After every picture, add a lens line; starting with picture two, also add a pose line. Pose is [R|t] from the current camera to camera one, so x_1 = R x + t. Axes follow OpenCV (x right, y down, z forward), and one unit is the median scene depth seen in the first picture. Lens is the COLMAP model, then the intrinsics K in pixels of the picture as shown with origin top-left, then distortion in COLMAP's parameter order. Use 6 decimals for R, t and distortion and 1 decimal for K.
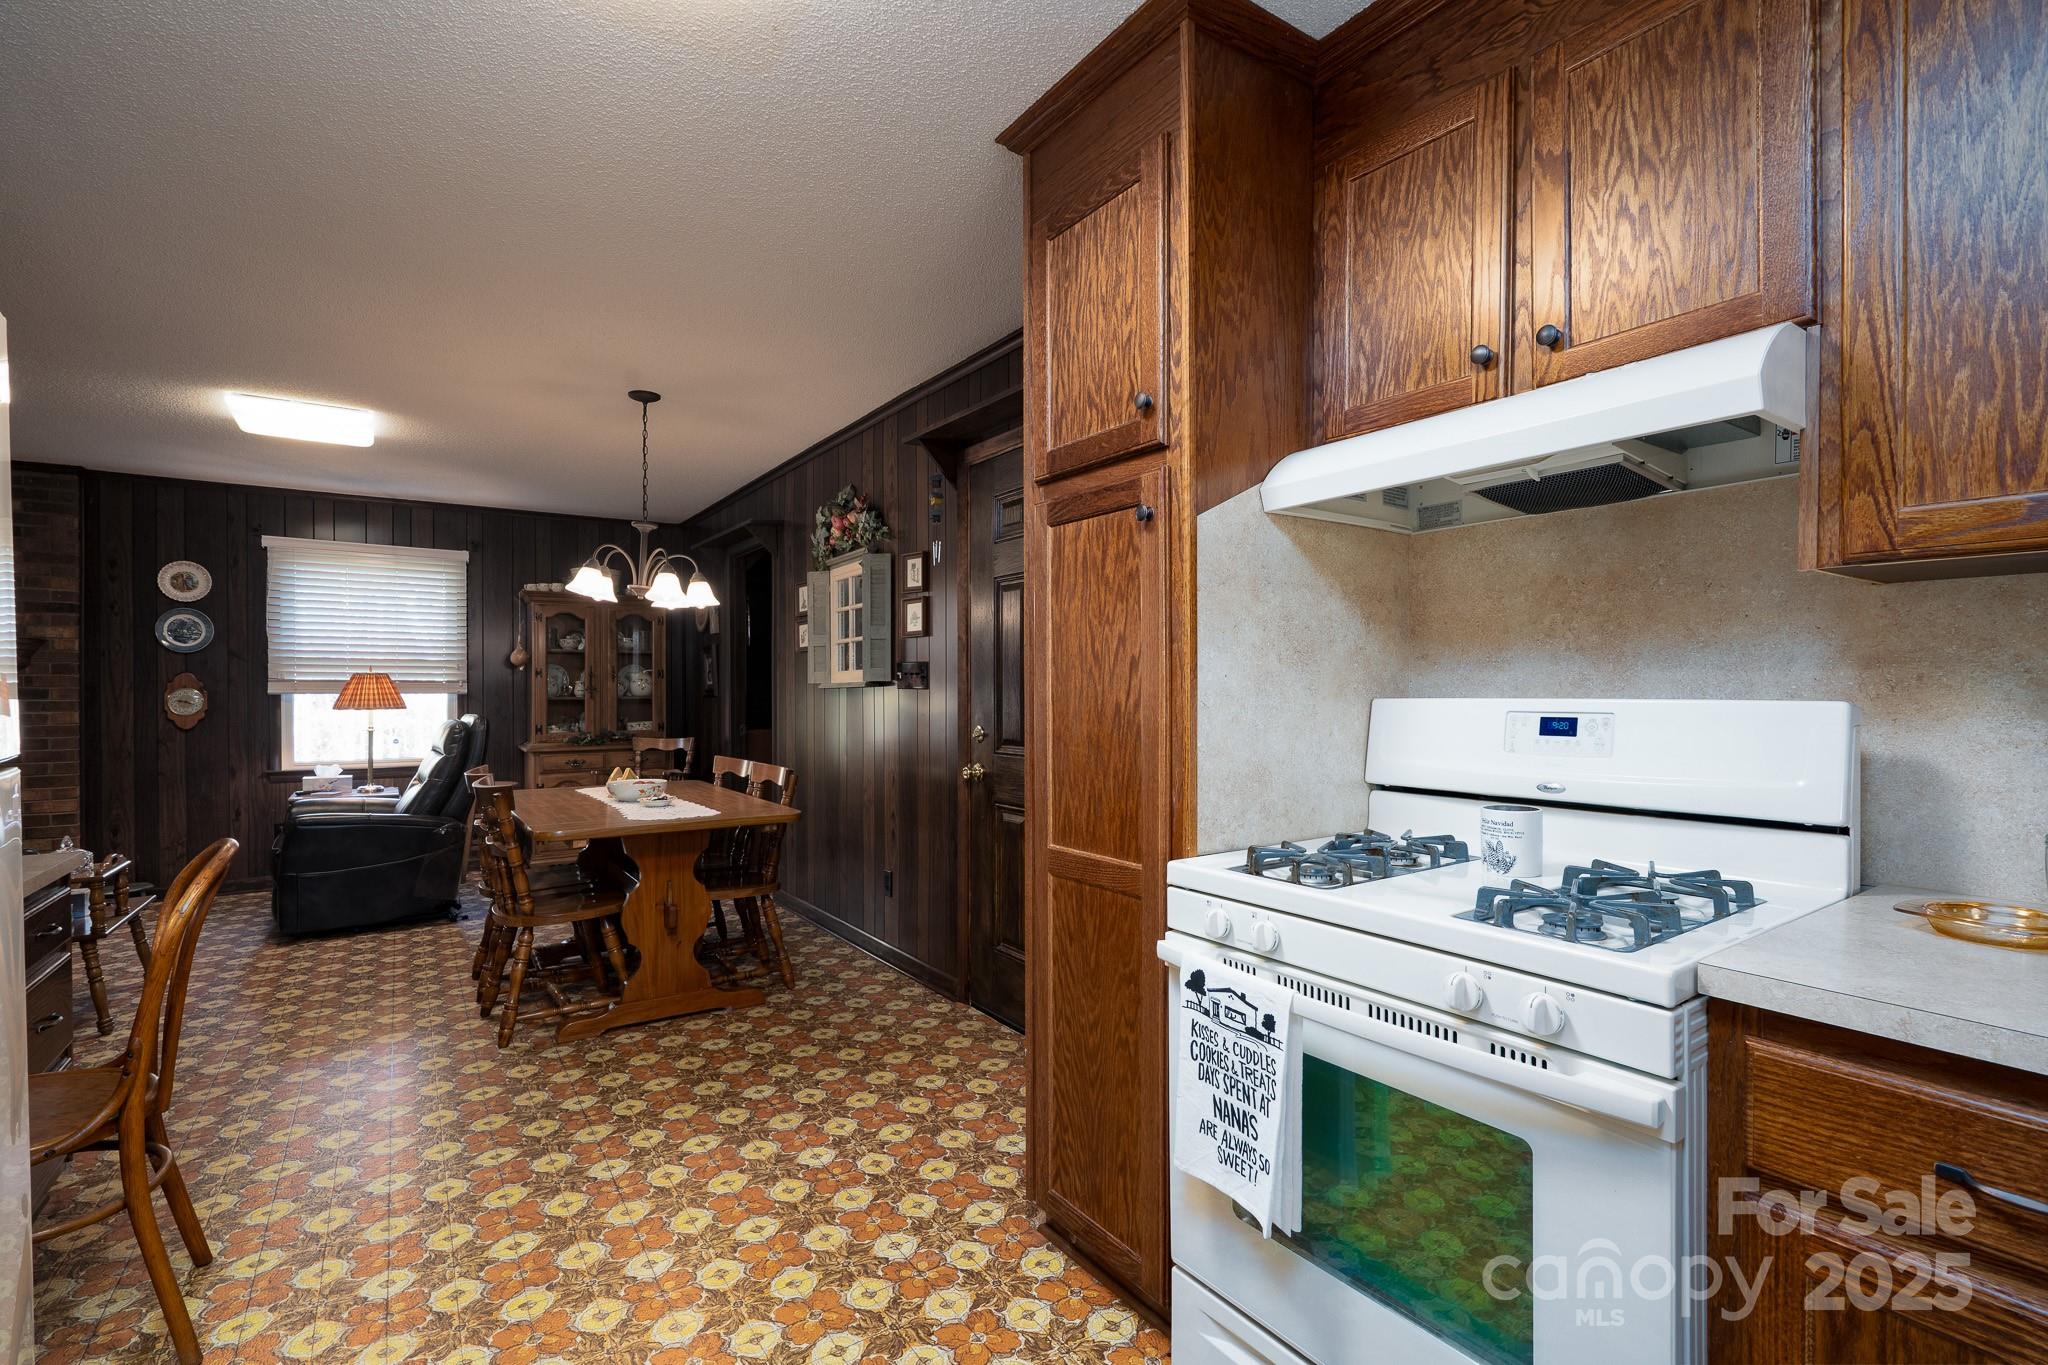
lens RADIAL K [[967.7, 0, 970.3], [0, 967.7, 674.4], [0, 0, 1]] dist [-0.029786, 0.092680]
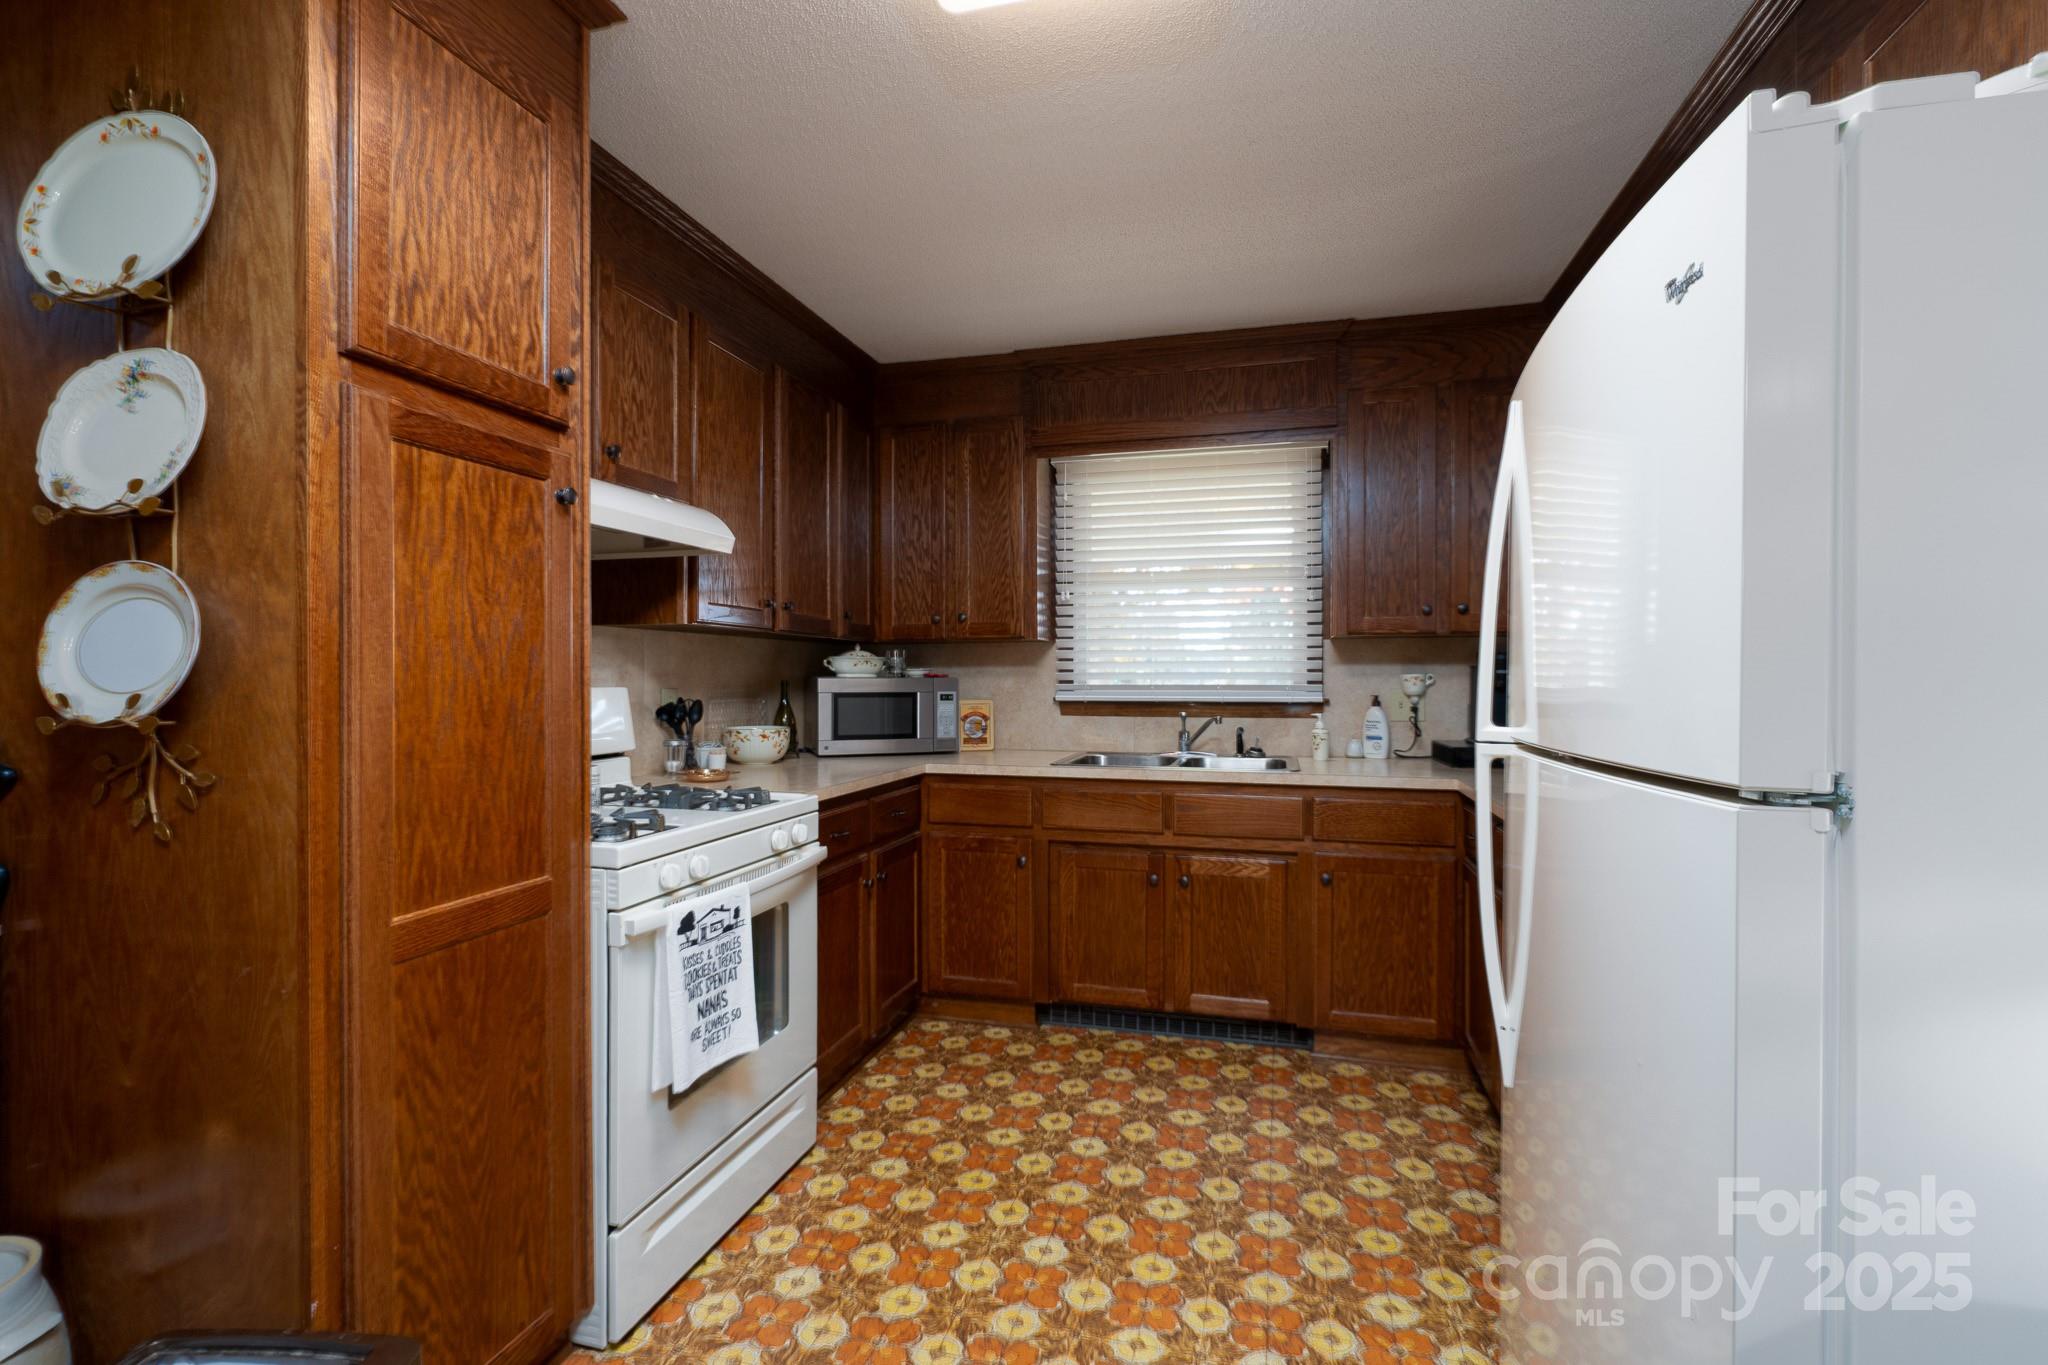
lens RADIAL K [[936.3, 0, 1026.6], [0, 936.3, 691.5], [0, 0, 1]] dist [0.001675, 0.000501]
pose [[-0.686864, -0.001124, 0.726785, -1.076595], [0.004394, 0.999974, 0.005699, 0.028399], [-0.726773, 0.007108, -0.686841, 1.774085]]
